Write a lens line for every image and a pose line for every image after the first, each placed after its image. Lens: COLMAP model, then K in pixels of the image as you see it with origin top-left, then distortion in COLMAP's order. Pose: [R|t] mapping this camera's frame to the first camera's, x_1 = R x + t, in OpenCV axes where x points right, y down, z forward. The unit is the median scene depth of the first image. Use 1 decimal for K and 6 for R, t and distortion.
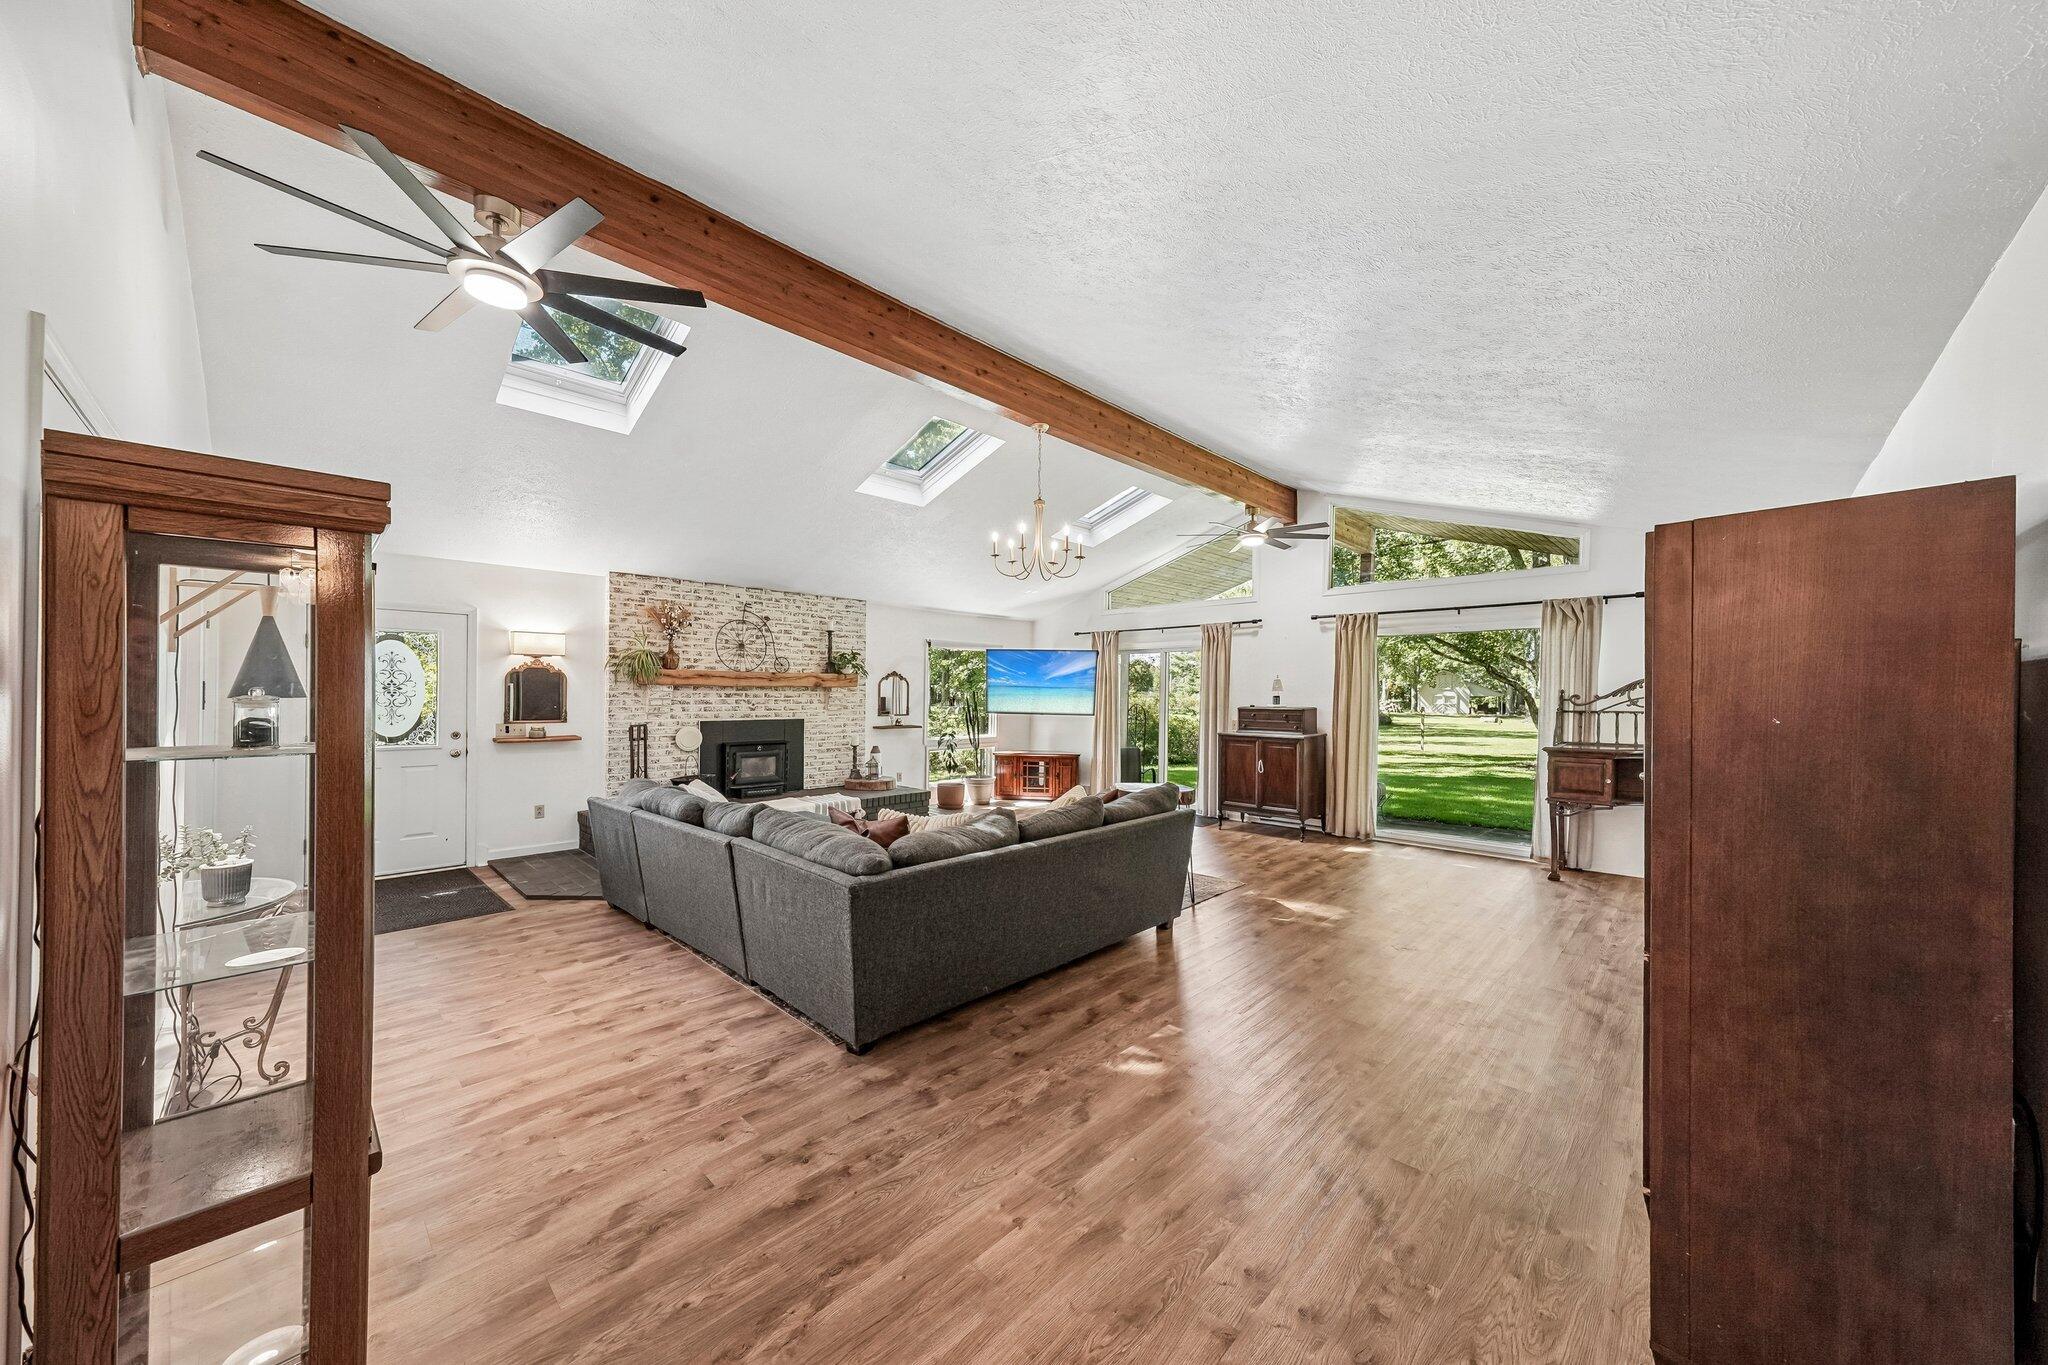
lens RADIAL K [[714.8, 0, 1036.7], [0, 714.8, 693.4], [0, 0, 1]] dist [0.007394, 0.000132]
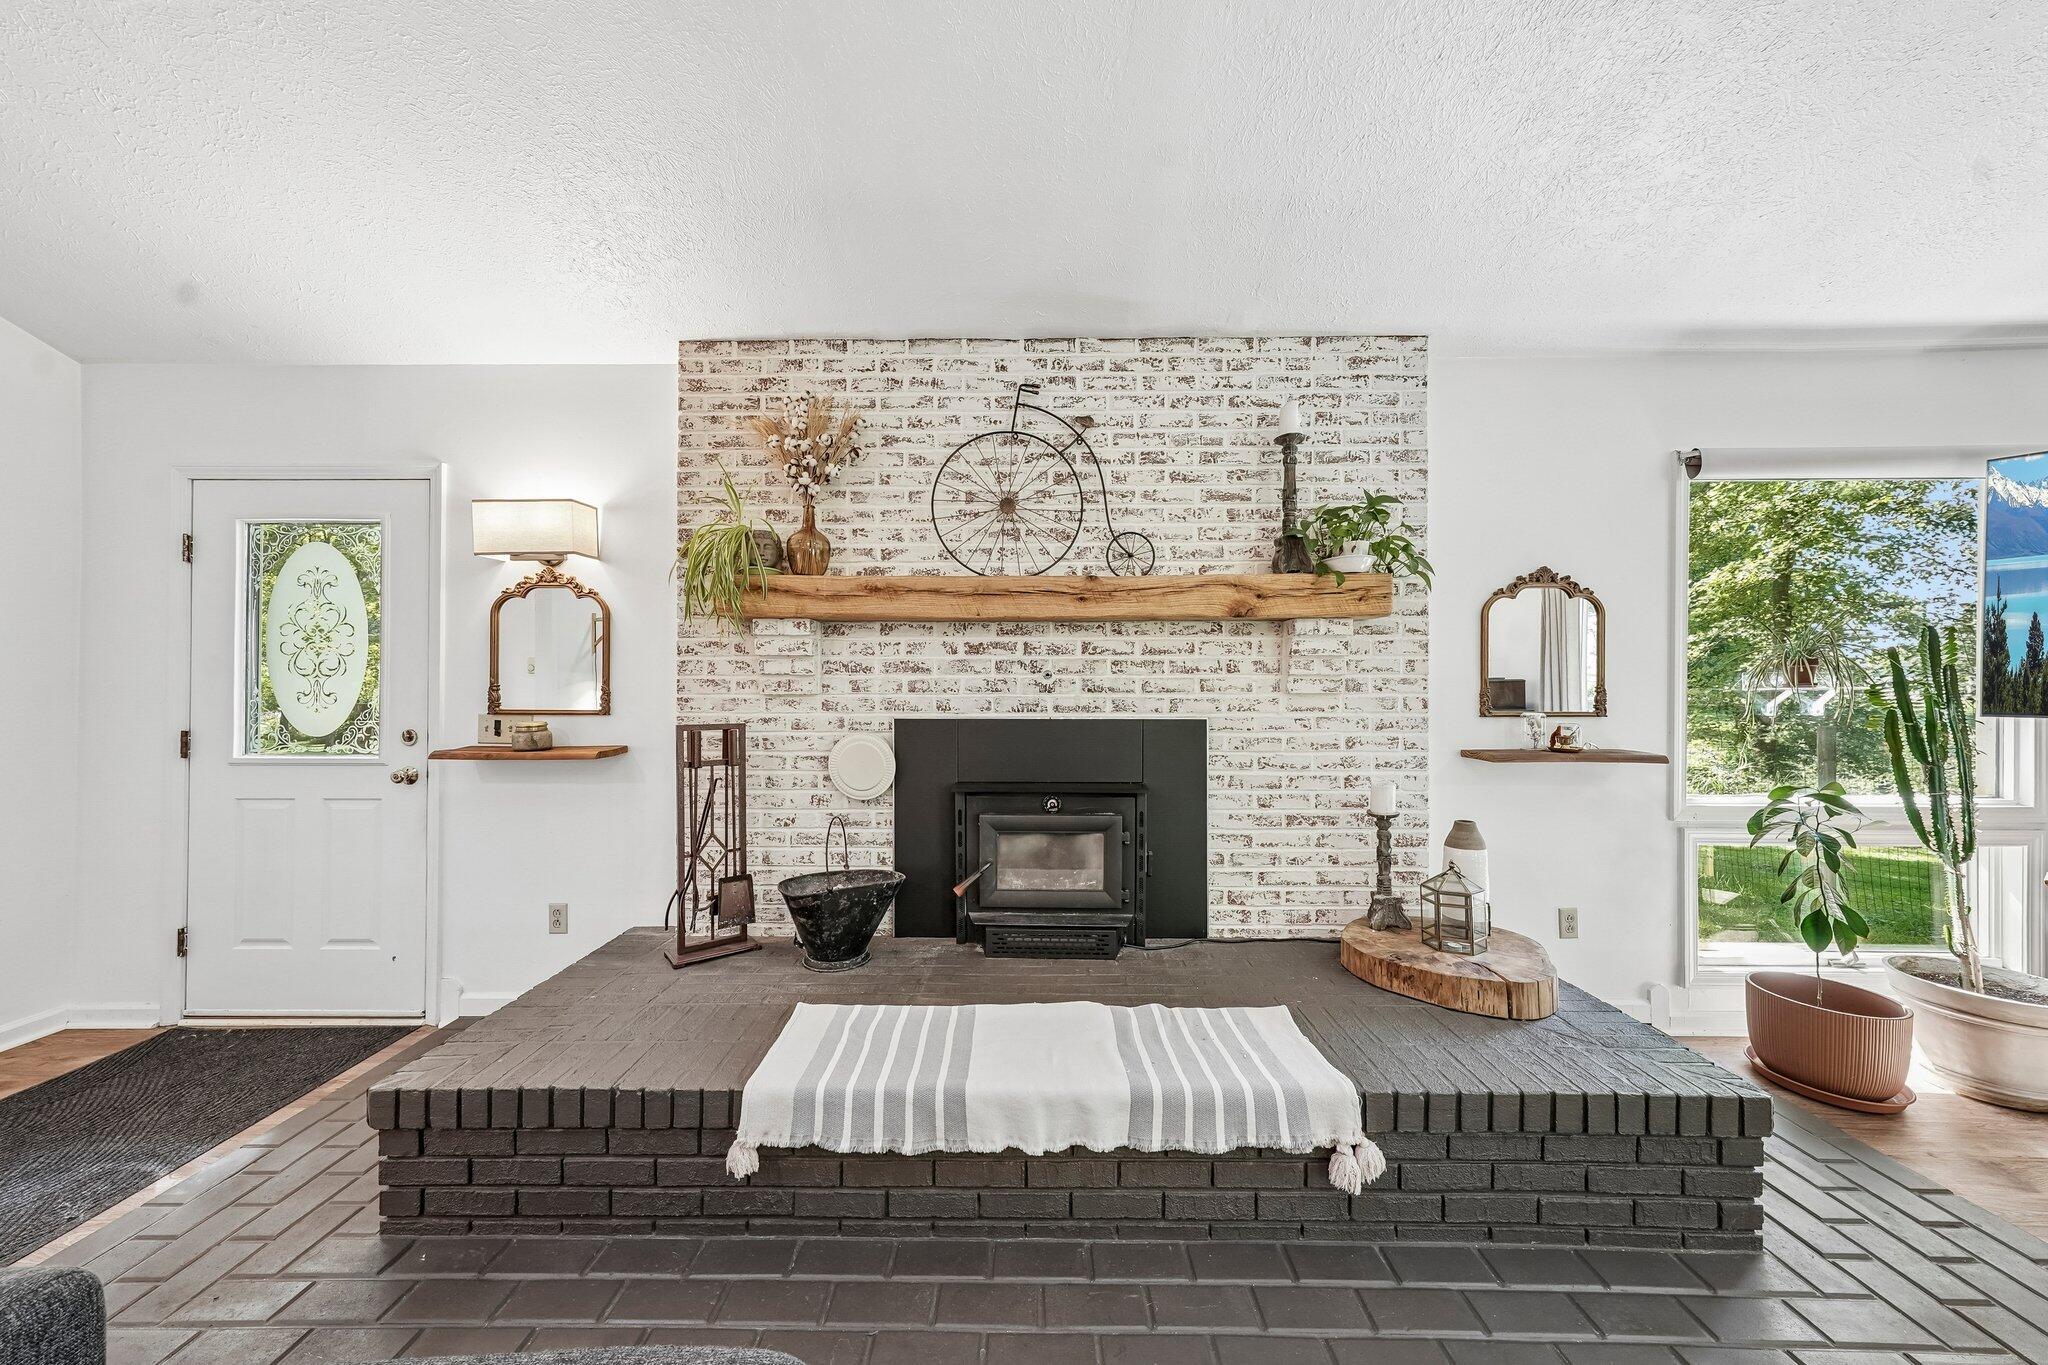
lens RADIAL K [[714.8, 0, 1026.9], [0, 714.8, 685.7], [0, 0, 1]] dist [0.007394, 0.000132]
pose [[0.677079, -0.012824, -0.735798, -0.147696], [0.005069, 0.999906, -0.012763, 0.025204], [0.735892, 0.004912, 0.677081, 0.753271]]
